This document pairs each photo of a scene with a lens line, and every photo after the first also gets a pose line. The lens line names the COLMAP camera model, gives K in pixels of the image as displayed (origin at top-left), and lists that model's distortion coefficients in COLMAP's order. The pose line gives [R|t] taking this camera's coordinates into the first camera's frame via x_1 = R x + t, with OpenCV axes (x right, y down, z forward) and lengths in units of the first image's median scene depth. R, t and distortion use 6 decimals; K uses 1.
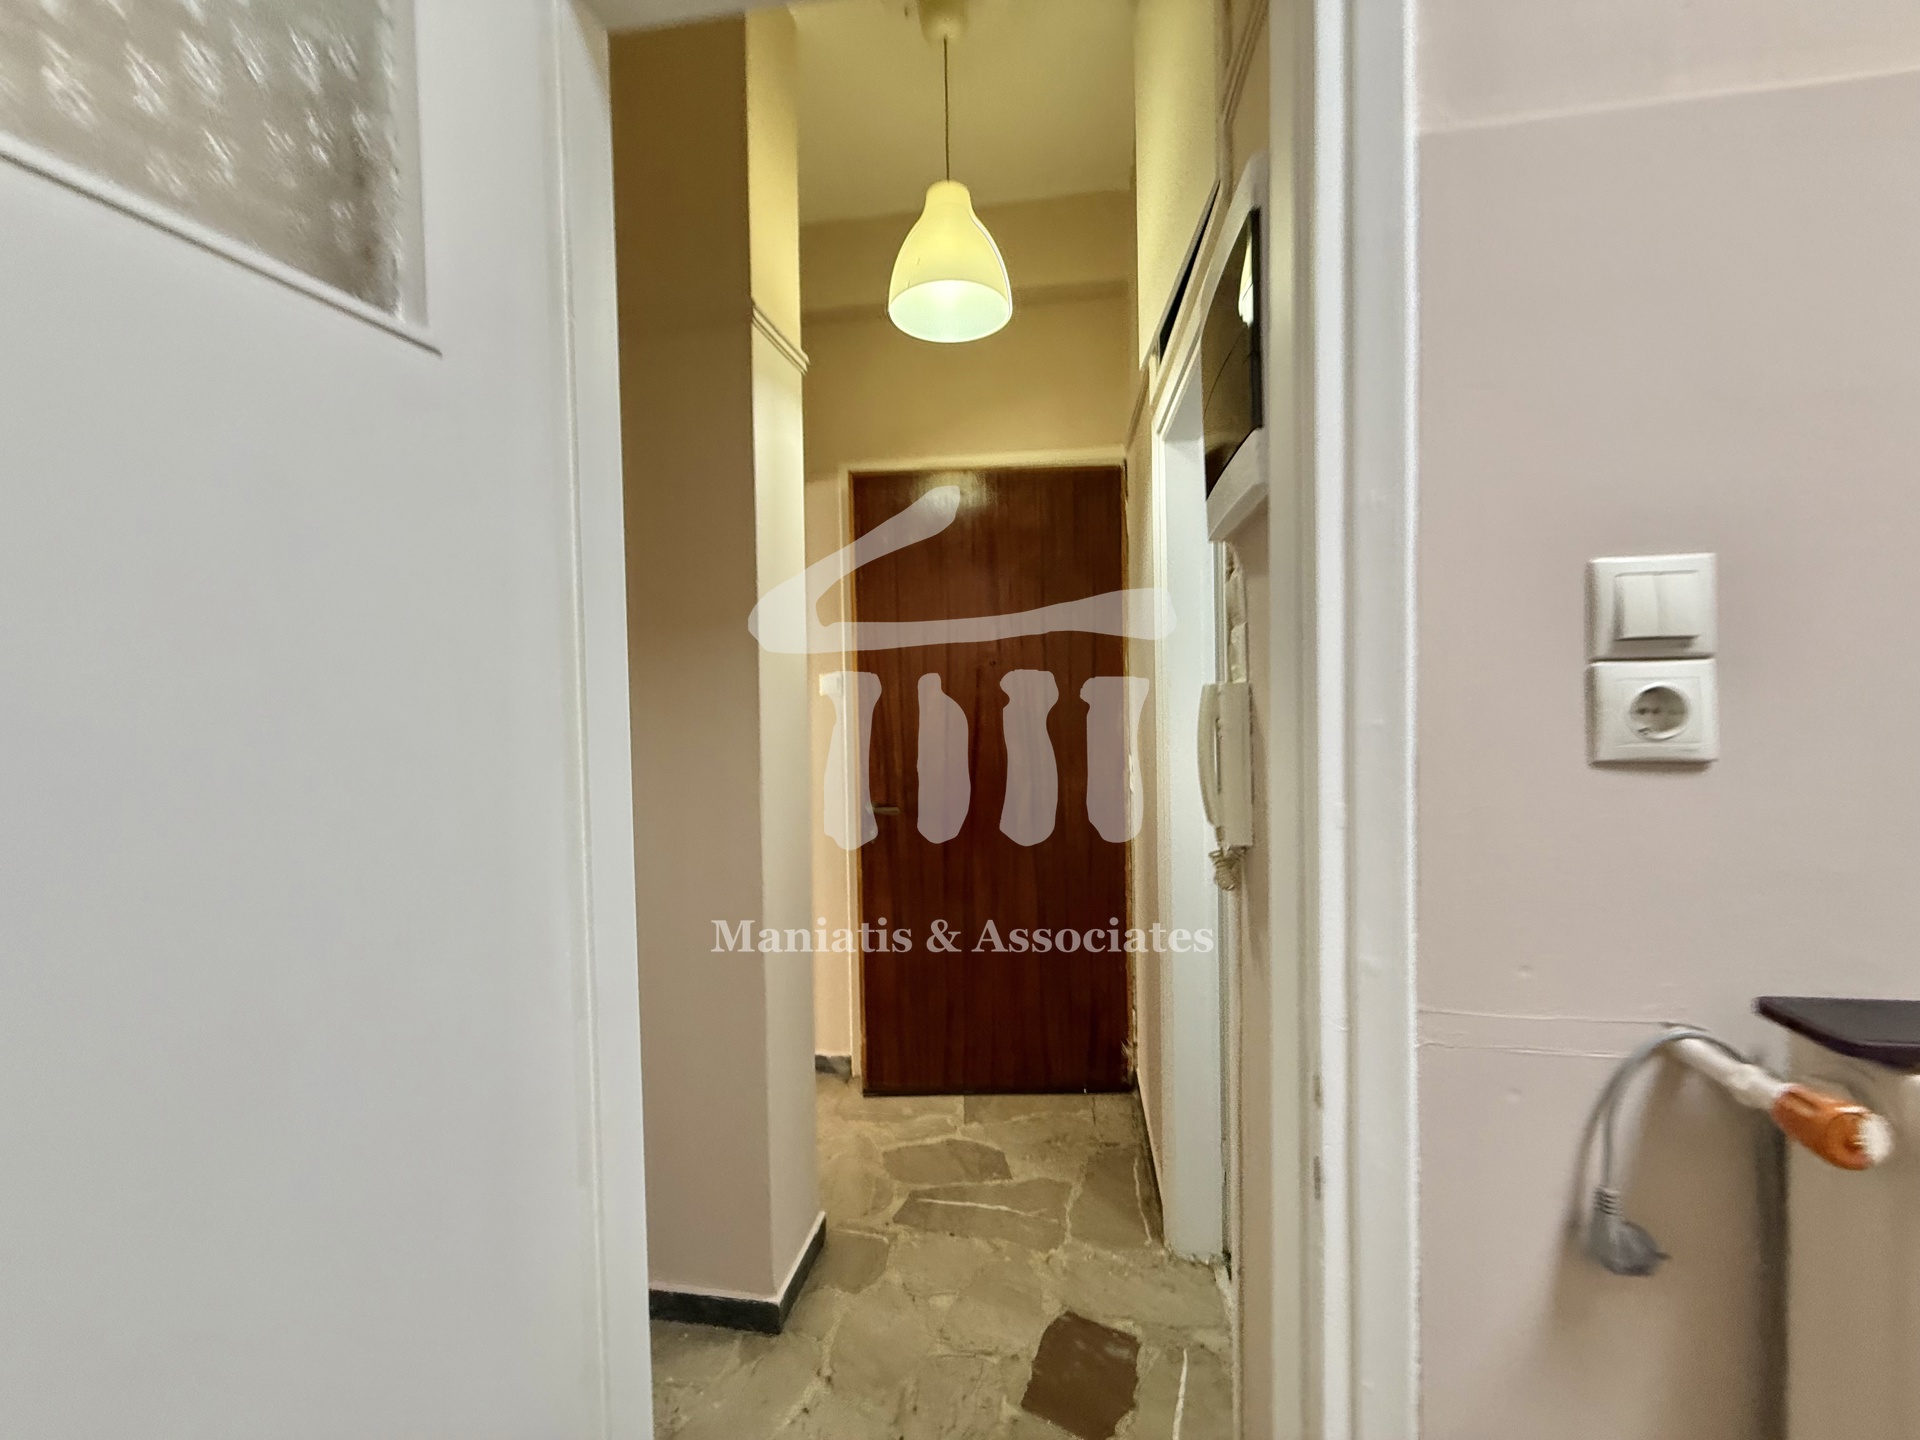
lens RADIAL K [[759.2, 0, 953.1], [0, 759.2, 720.1], [0, 0, 1]] dist [-0.002670, -0.000562]
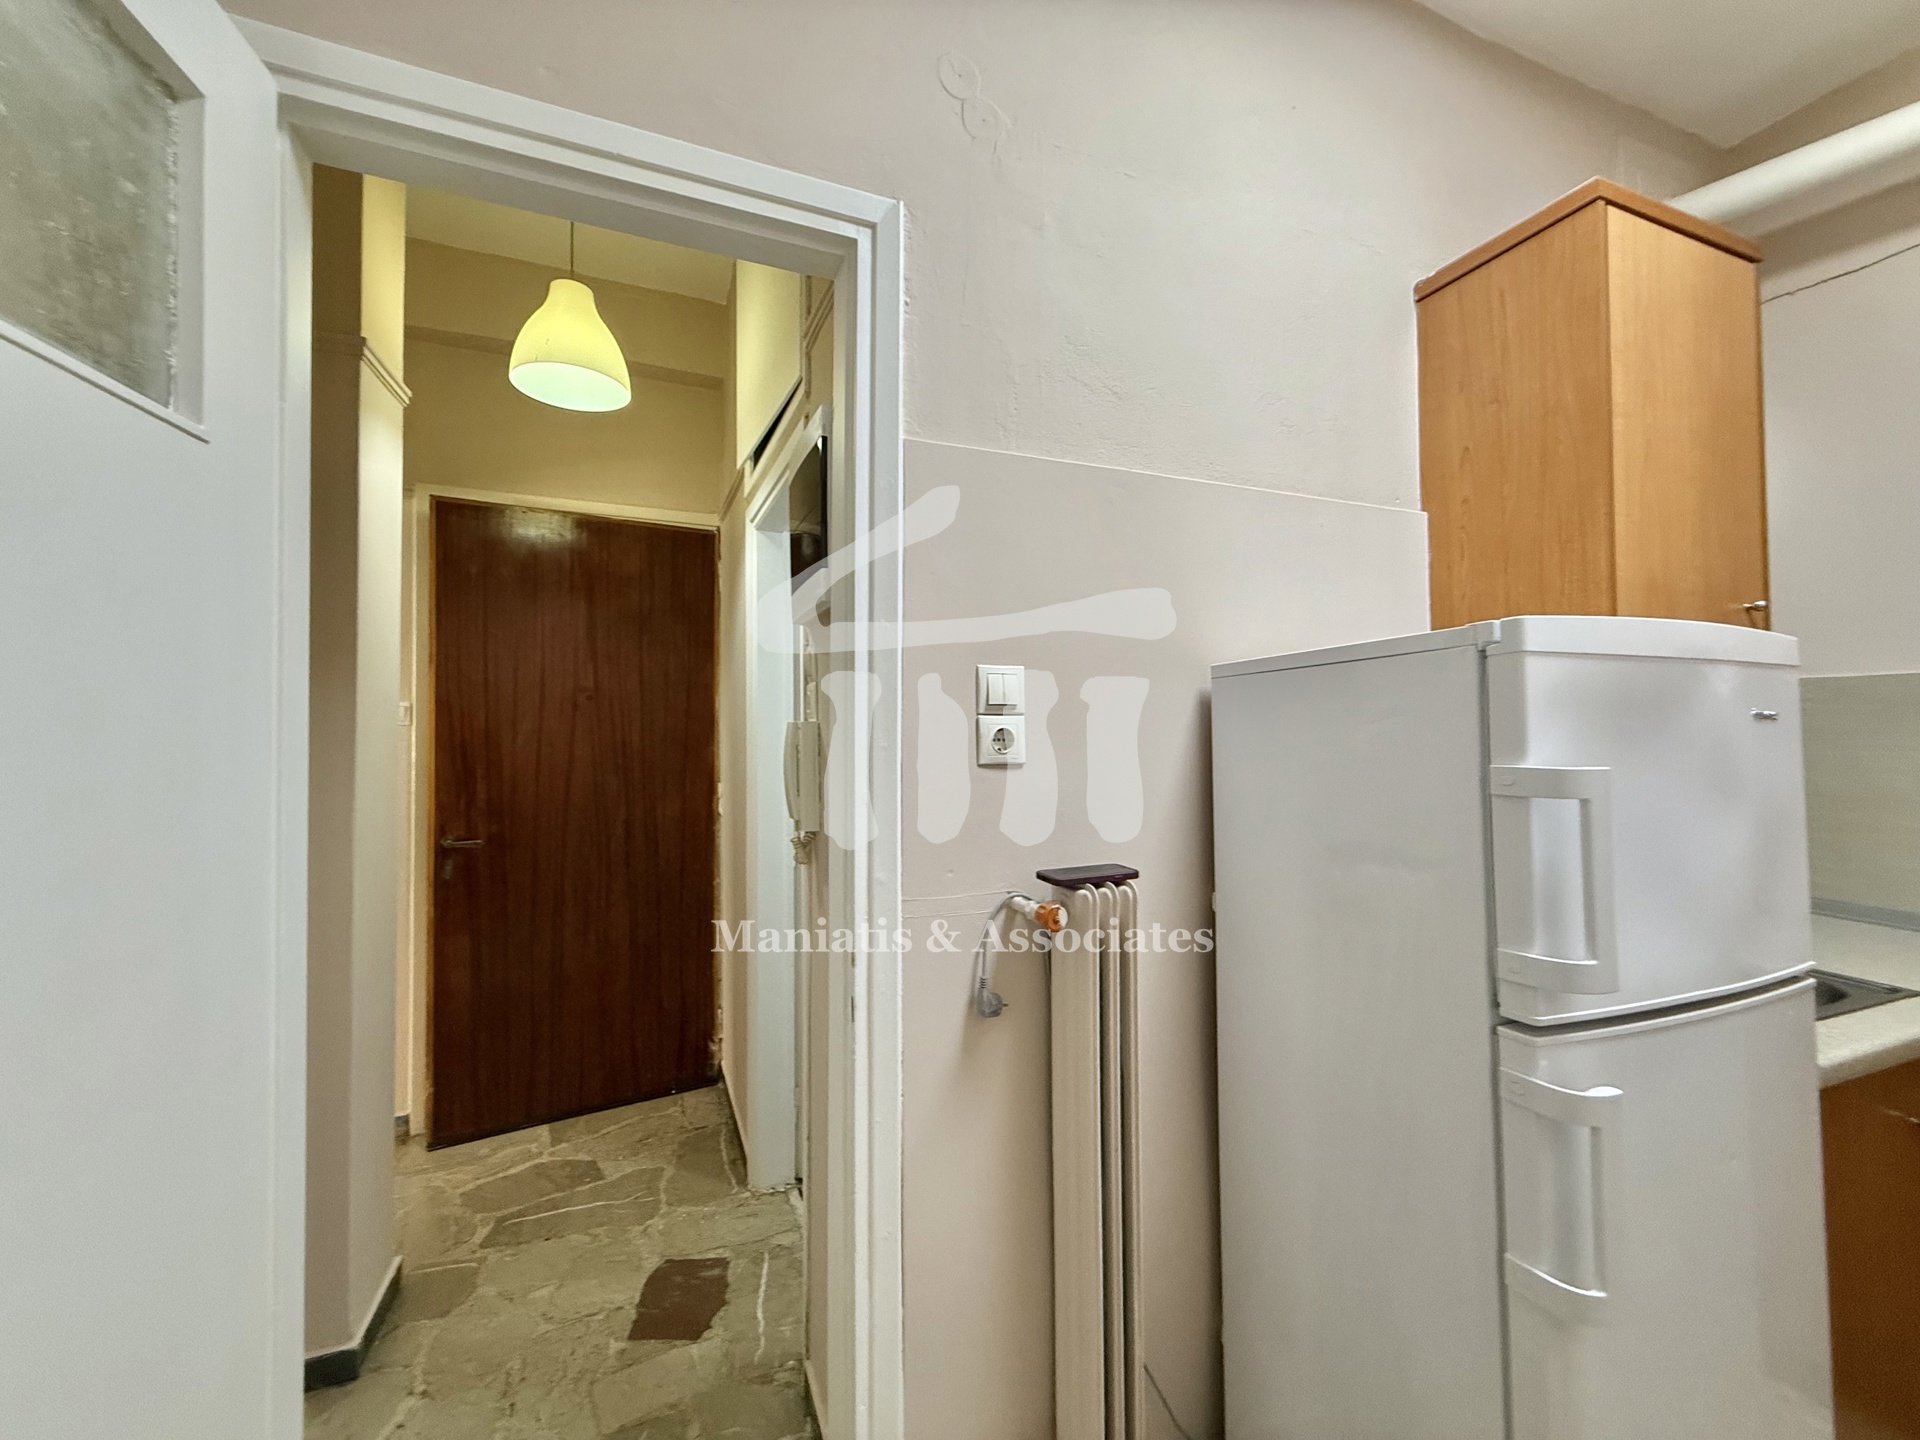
lens RADIAL K [[764.6, 0, 955.5], [0, 764.6, 716.2], [0, 0, 1]] dist [-0.001290, 0.000569]
pose [[0.853586, 0.027114, 0.520245, -0.103279], [0.001140, 0.998545, -0.053912, 0.013543], [-0.520950, 0.046612, 0.852314, -0.270477]]
